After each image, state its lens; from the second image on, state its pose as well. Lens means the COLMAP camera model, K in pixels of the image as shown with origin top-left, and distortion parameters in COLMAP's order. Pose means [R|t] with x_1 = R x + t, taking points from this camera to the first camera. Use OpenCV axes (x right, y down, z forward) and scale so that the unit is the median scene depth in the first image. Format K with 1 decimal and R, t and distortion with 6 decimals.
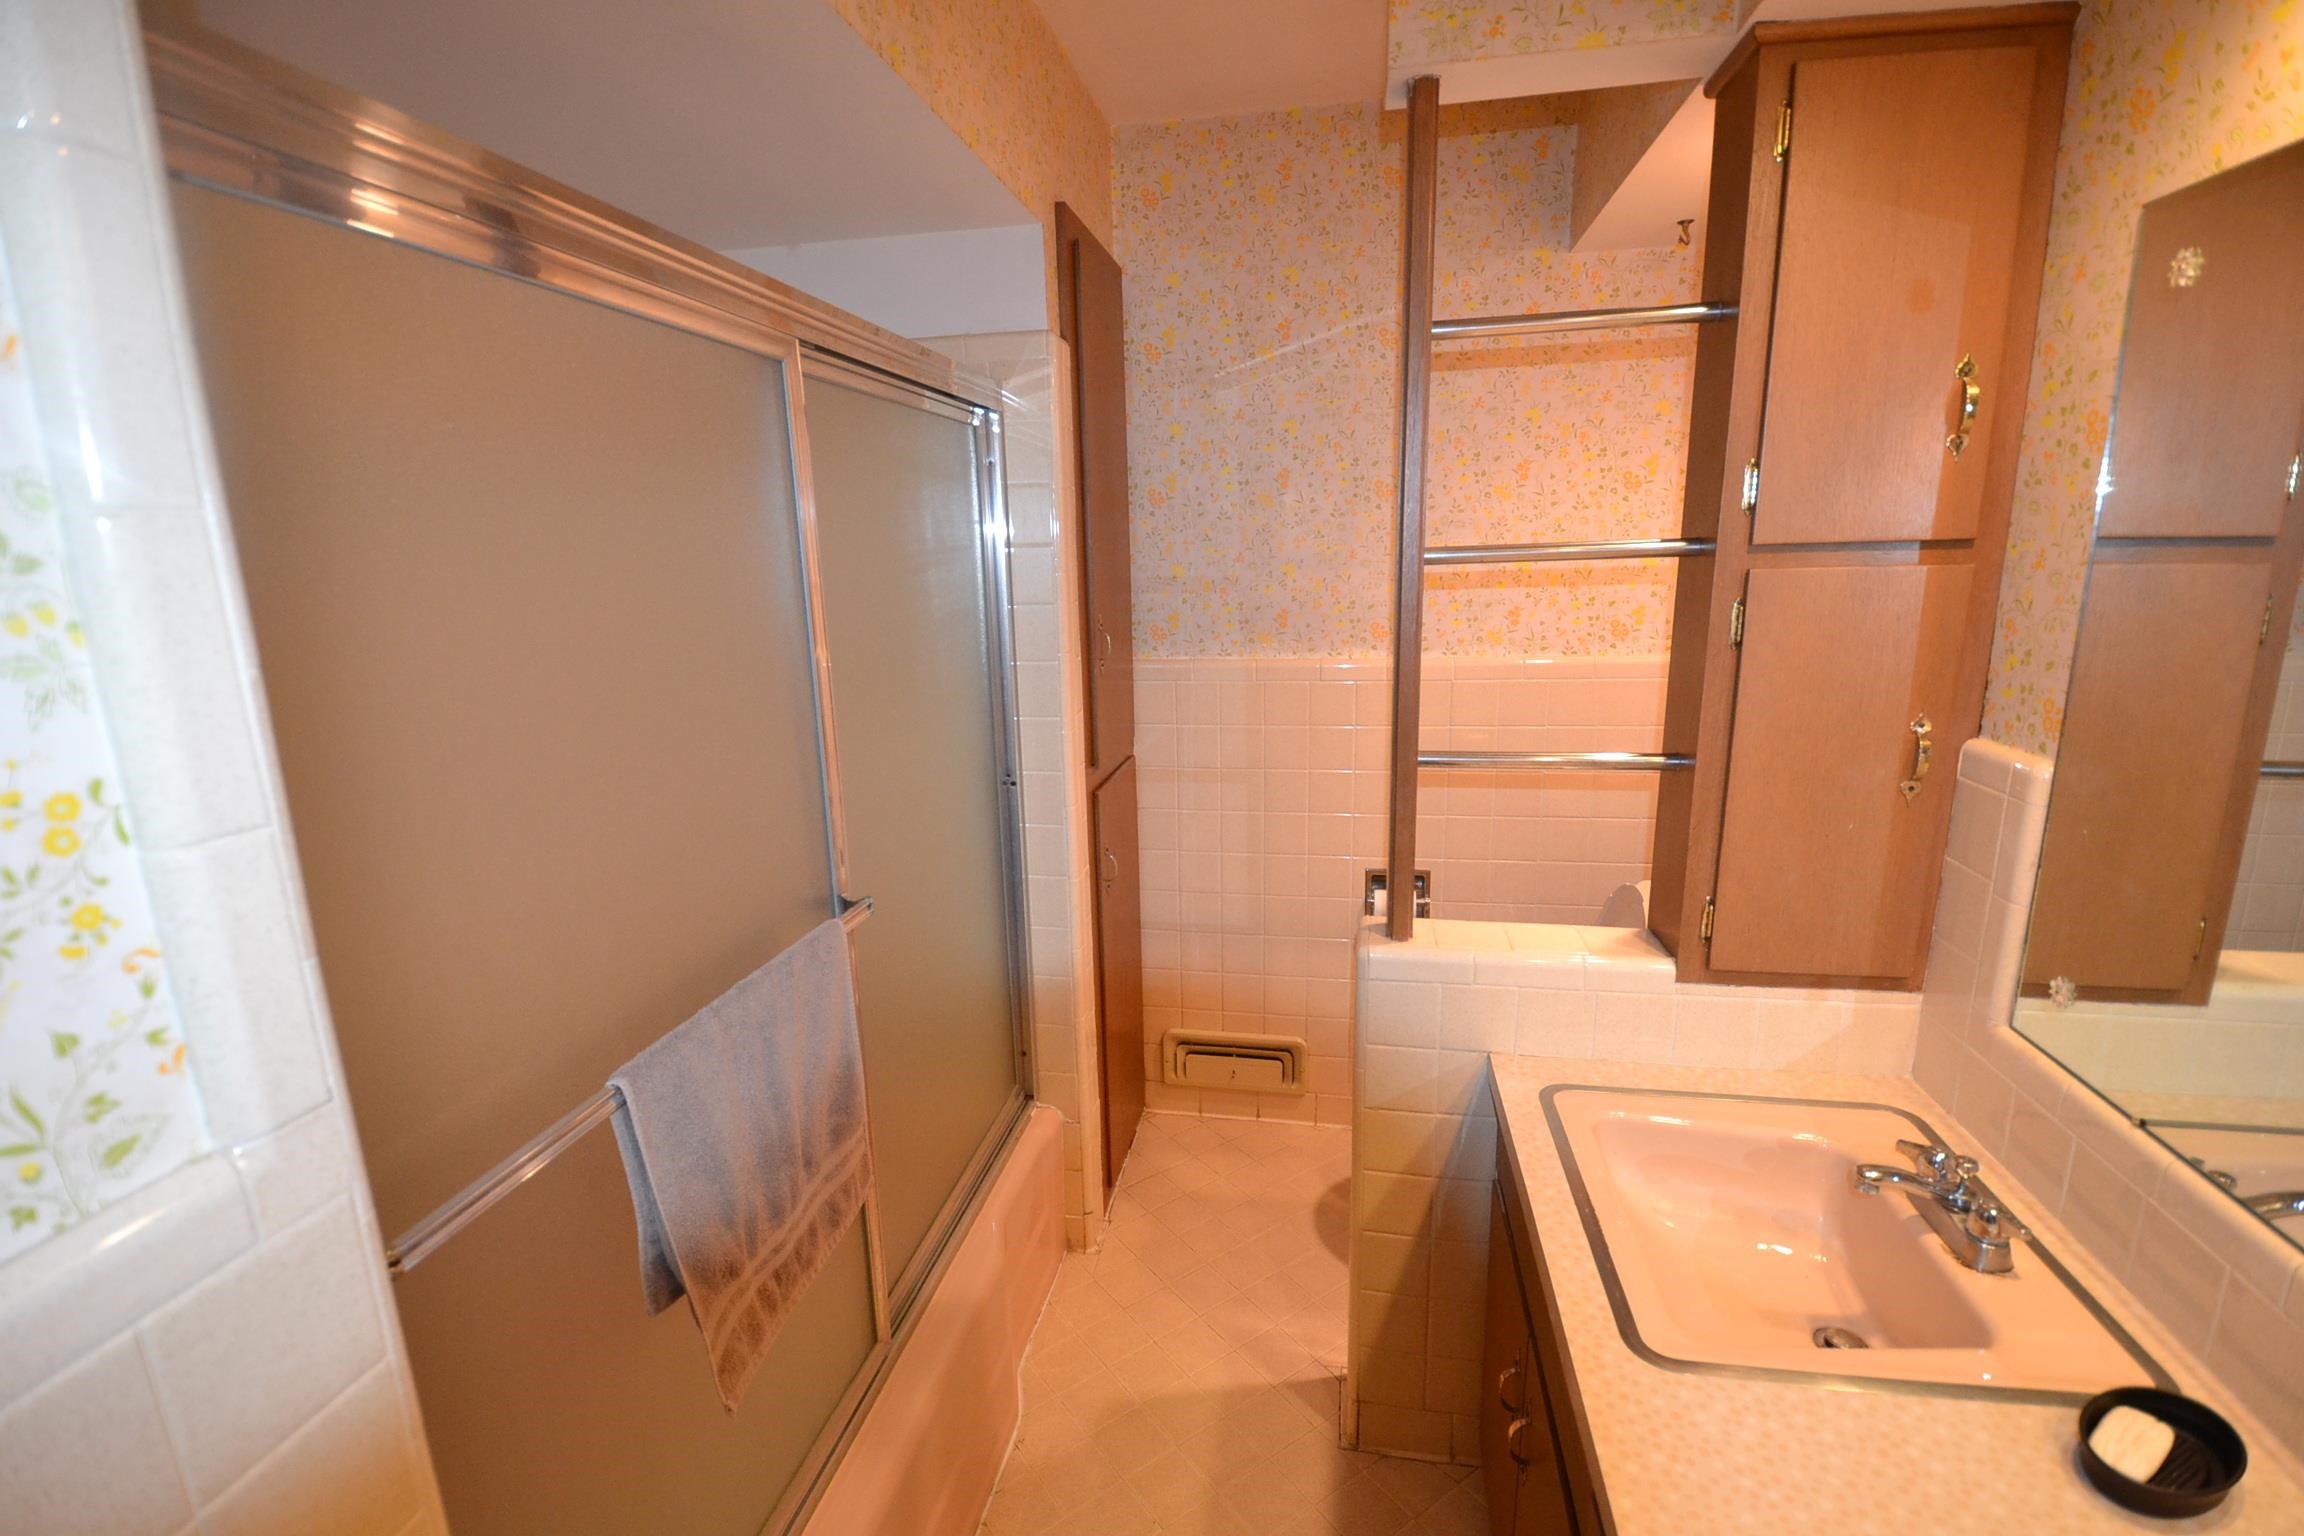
lens RADIAL K [[1022.4, 0, 1165.5], [0, 1022.4, 769.9], [0, 0, 1]] dist [0.004361, -0.015760]
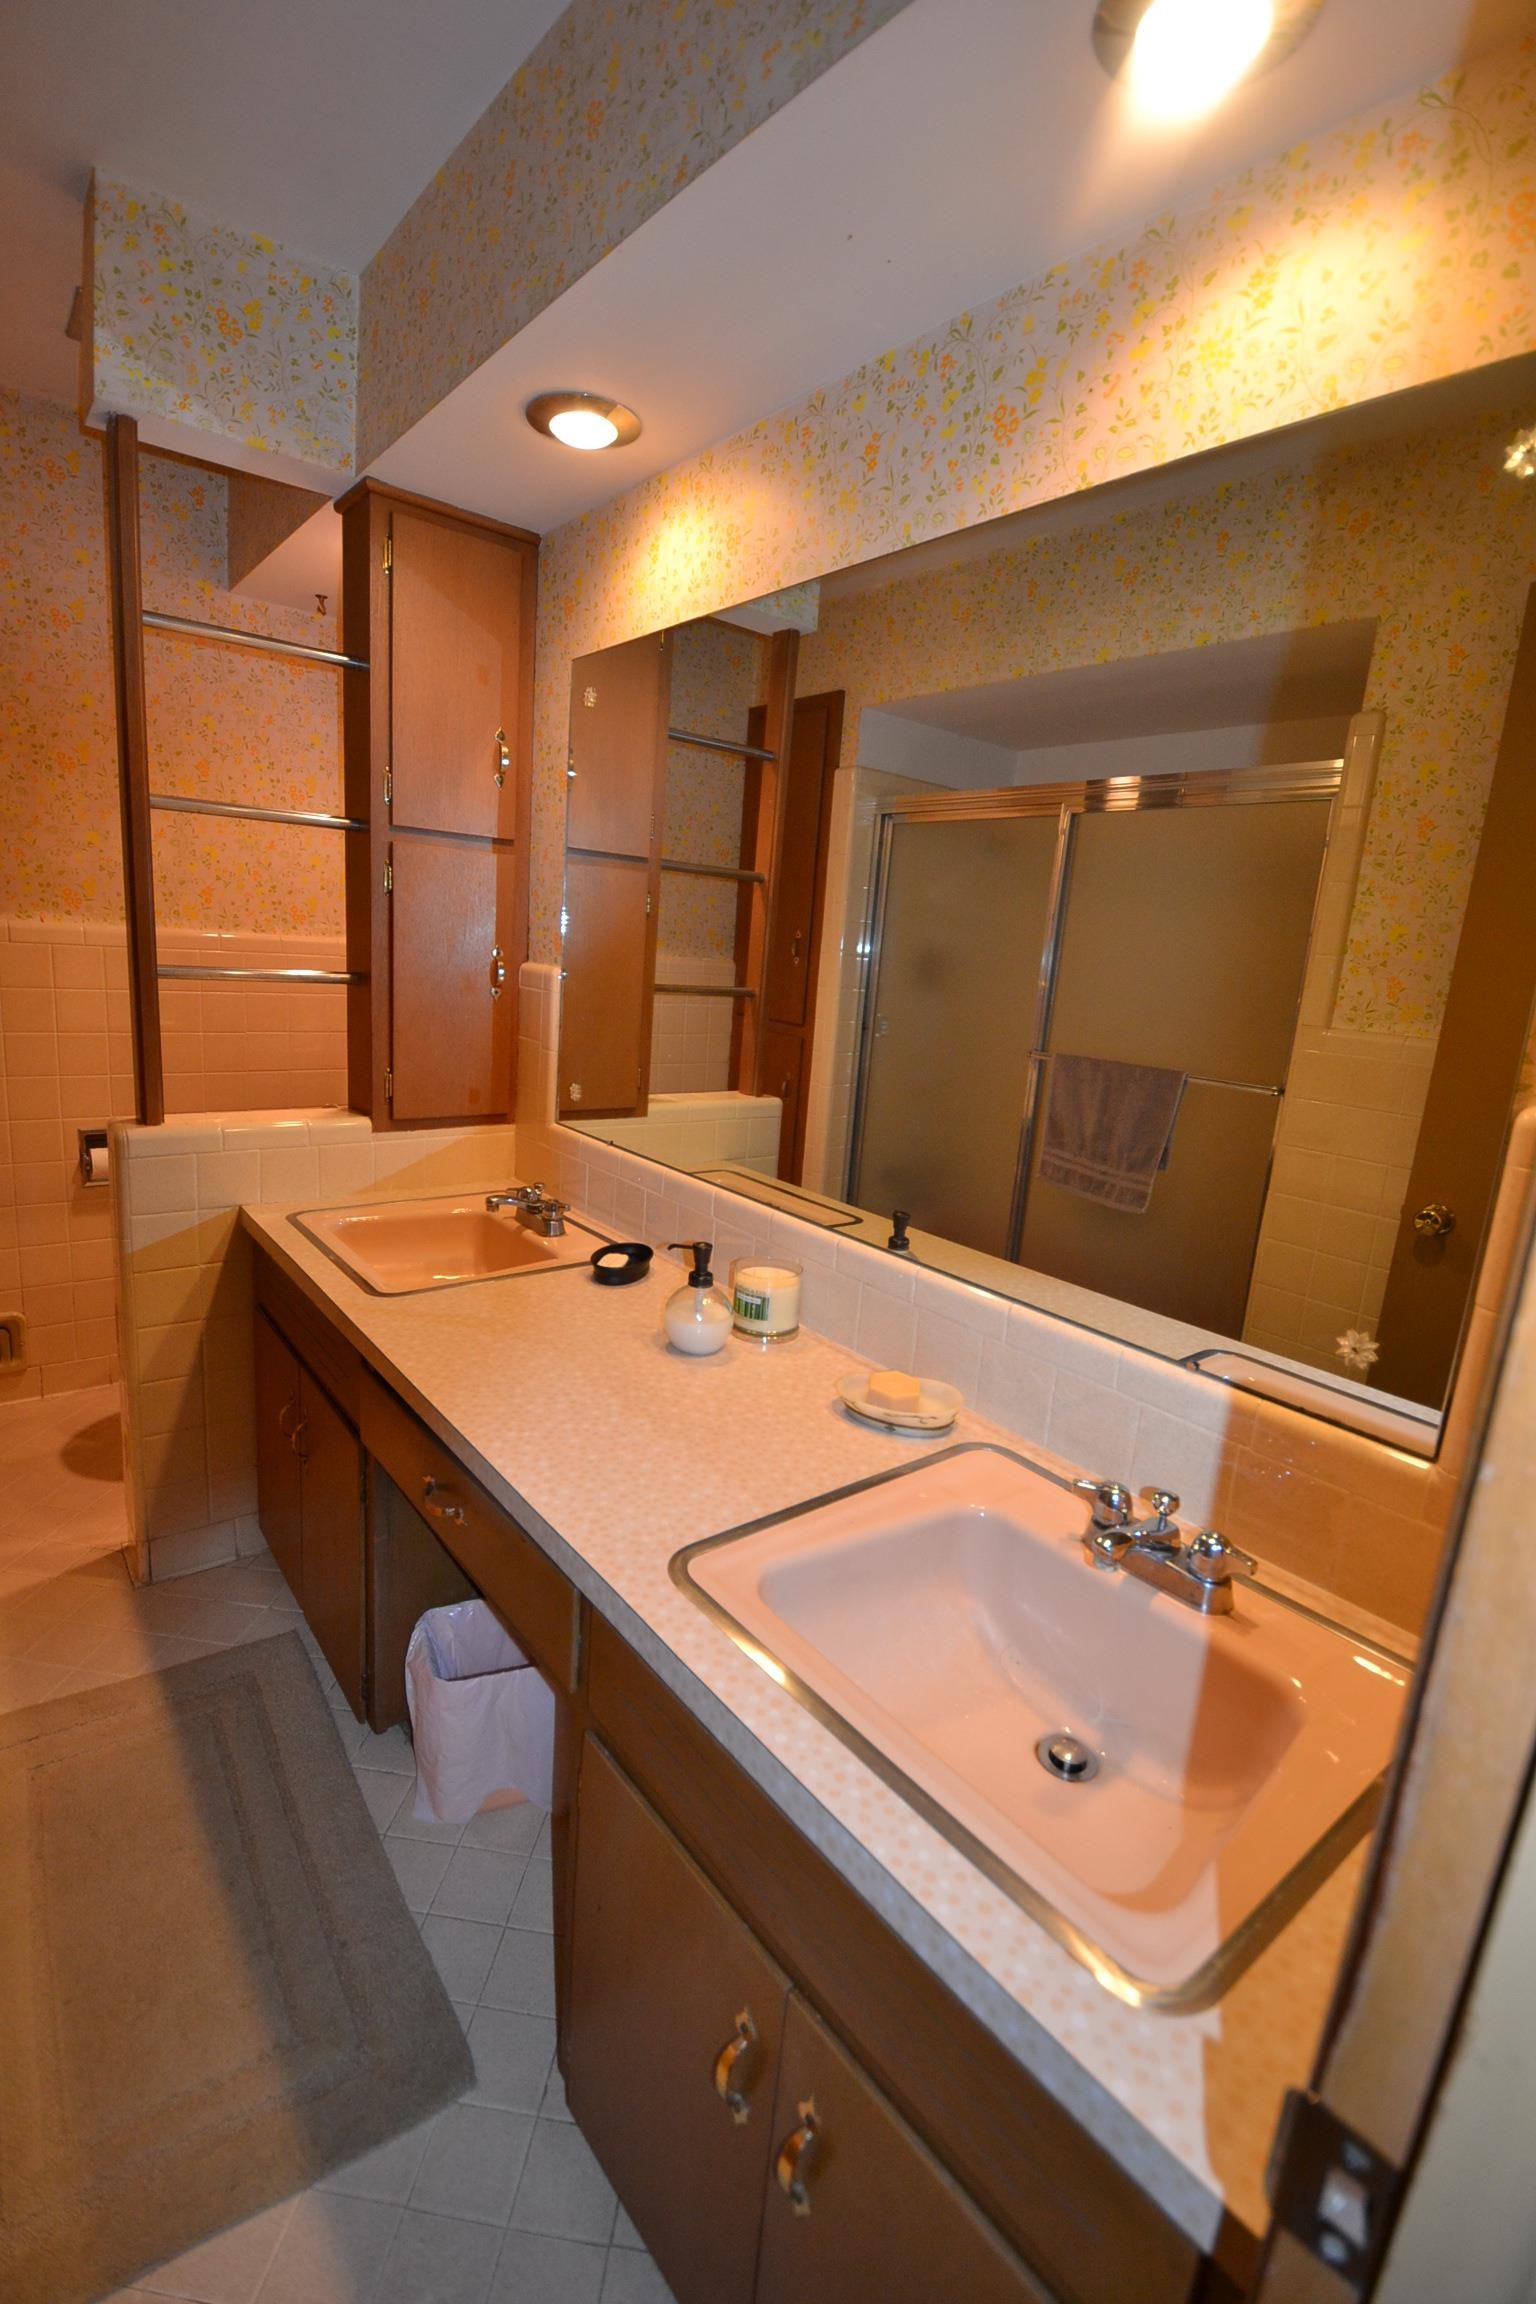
lens RADIAL K [[1022.4, 0, 771.4], [0, 1022.4, 1168.4], [0, 0, 1]] dist [0.004361, -0.015760]
pose [[0.646298, -0.090638, 0.757683, -0.256081], [0.076710, 0.995608, 0.053667, 0.243837], [-0.759220, 0.023437, 0.650412, -0.399025]]
